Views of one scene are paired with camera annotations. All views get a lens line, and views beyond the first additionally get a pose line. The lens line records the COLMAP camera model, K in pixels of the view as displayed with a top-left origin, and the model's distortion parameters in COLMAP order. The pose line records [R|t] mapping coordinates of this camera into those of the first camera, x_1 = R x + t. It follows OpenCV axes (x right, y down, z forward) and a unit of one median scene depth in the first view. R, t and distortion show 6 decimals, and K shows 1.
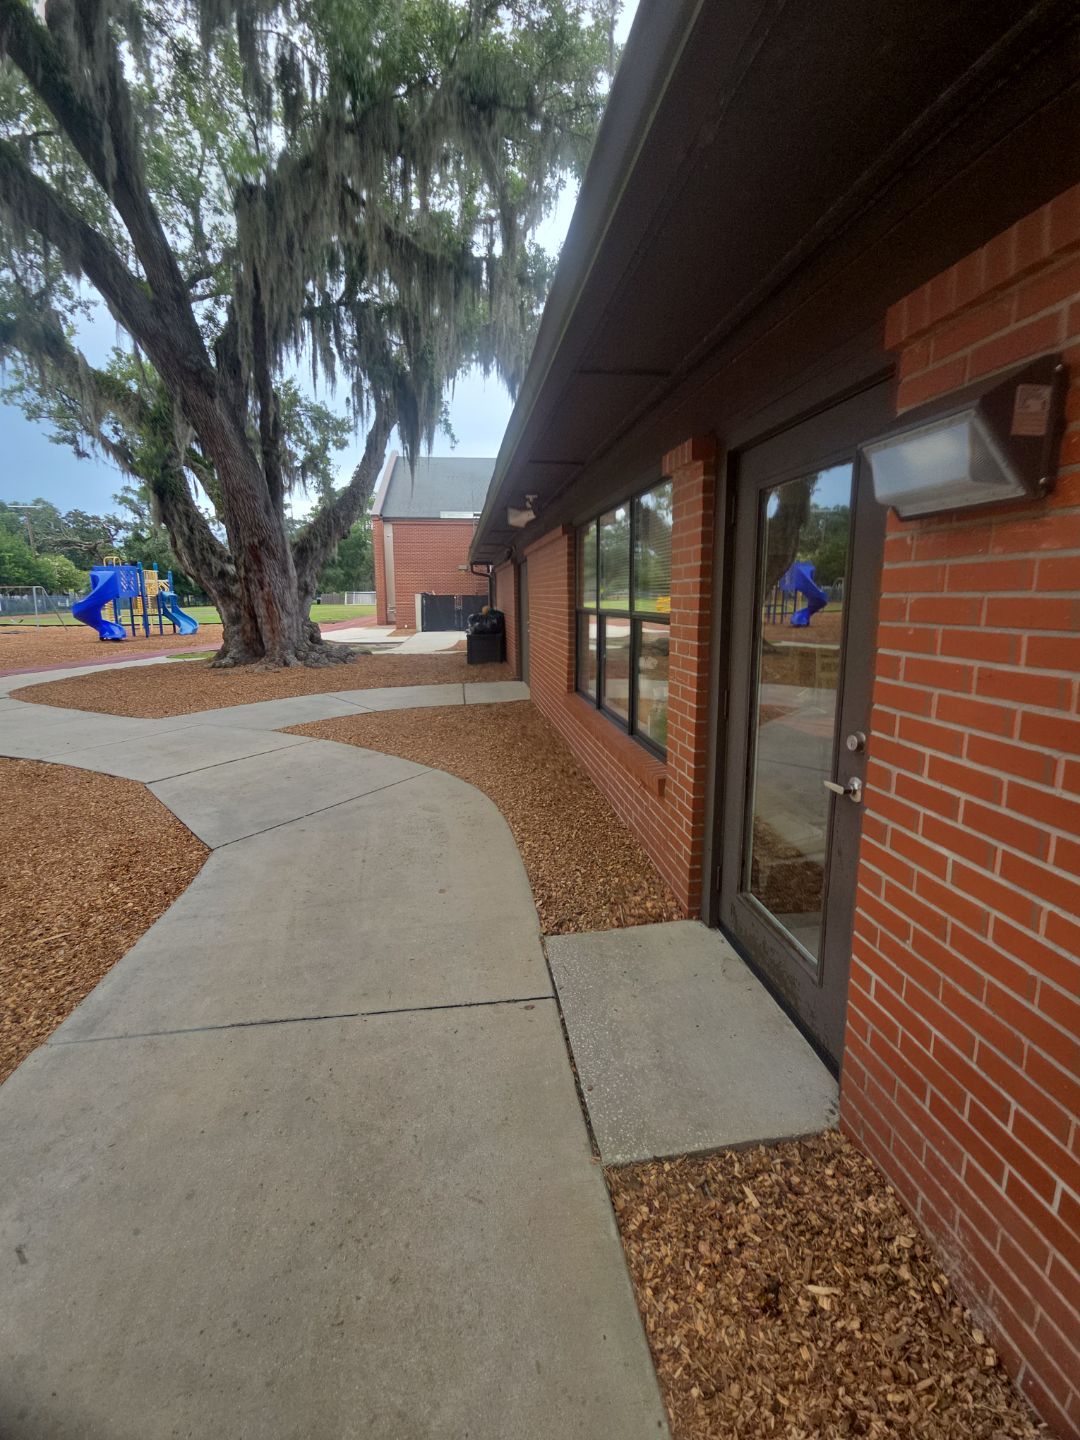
lens RADIAL K [[571.6, 0, 532.2], [0, 571.6, 713.8], [0, 0, 1]] dist [-0.000102, 0.000144]
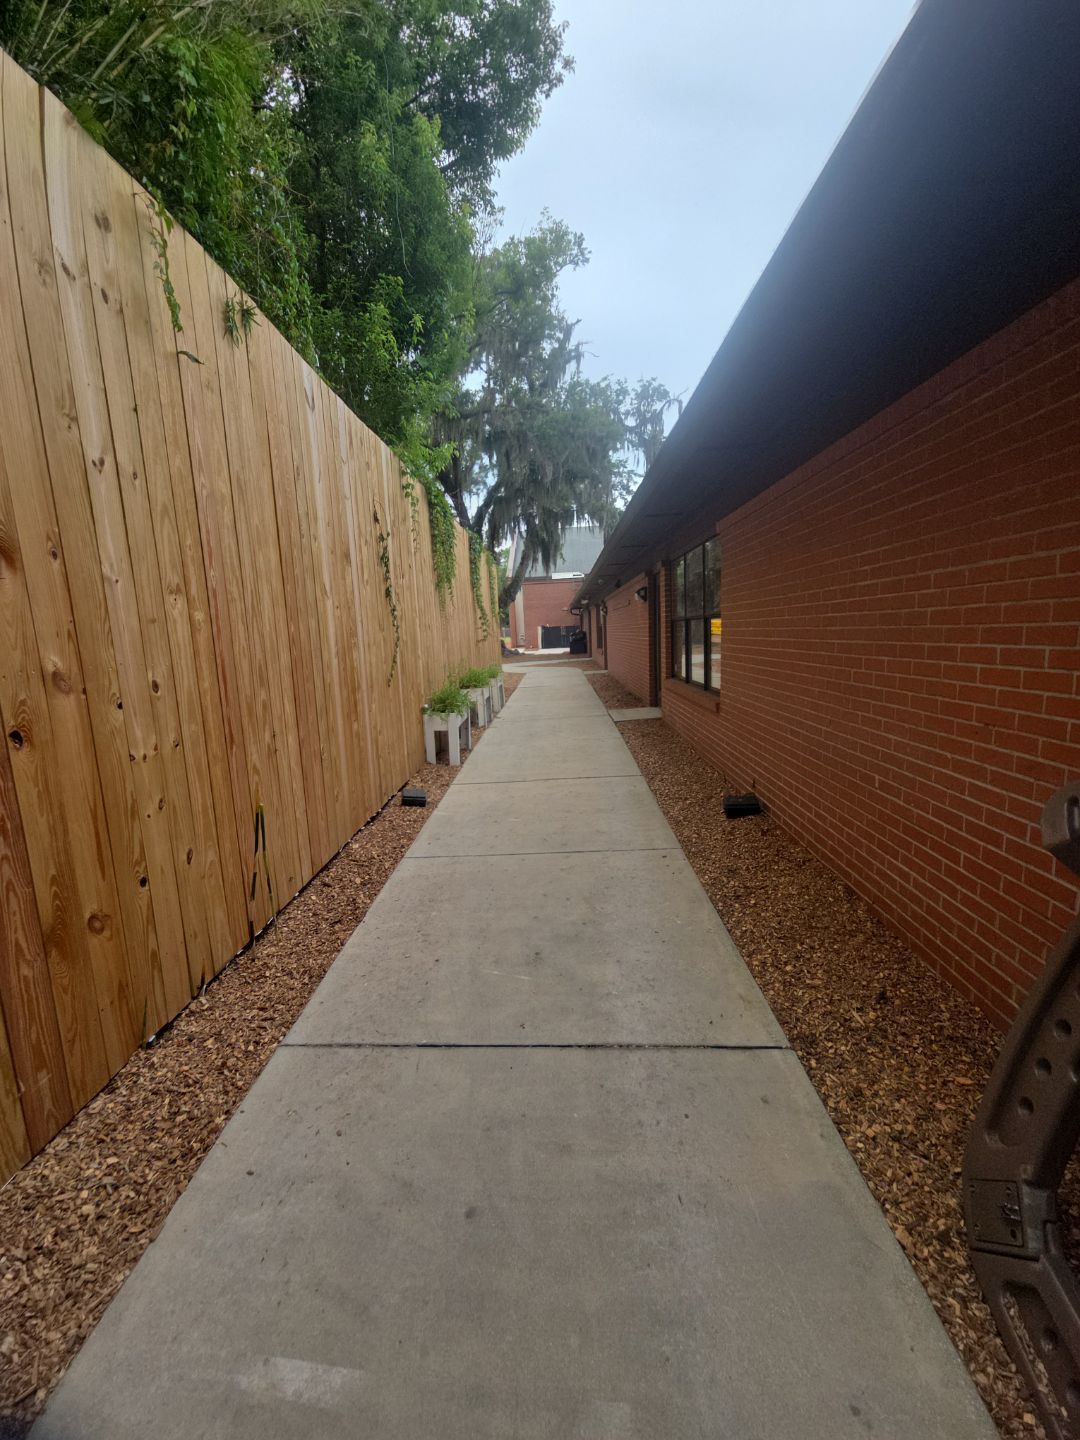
lens RADIAL K [[571.6, 0, 532.2], [0, 571.6, 713.8], [0, 0, 1]] dist [-0.000102, 0.000144]
pose [[0.985057, -0.001620, -0.172223, 0.072259], [-0.008626, 0.998236, -0.058733, 0.153921], [0.172014, 0.059341, 0.983306, -0.680387]]
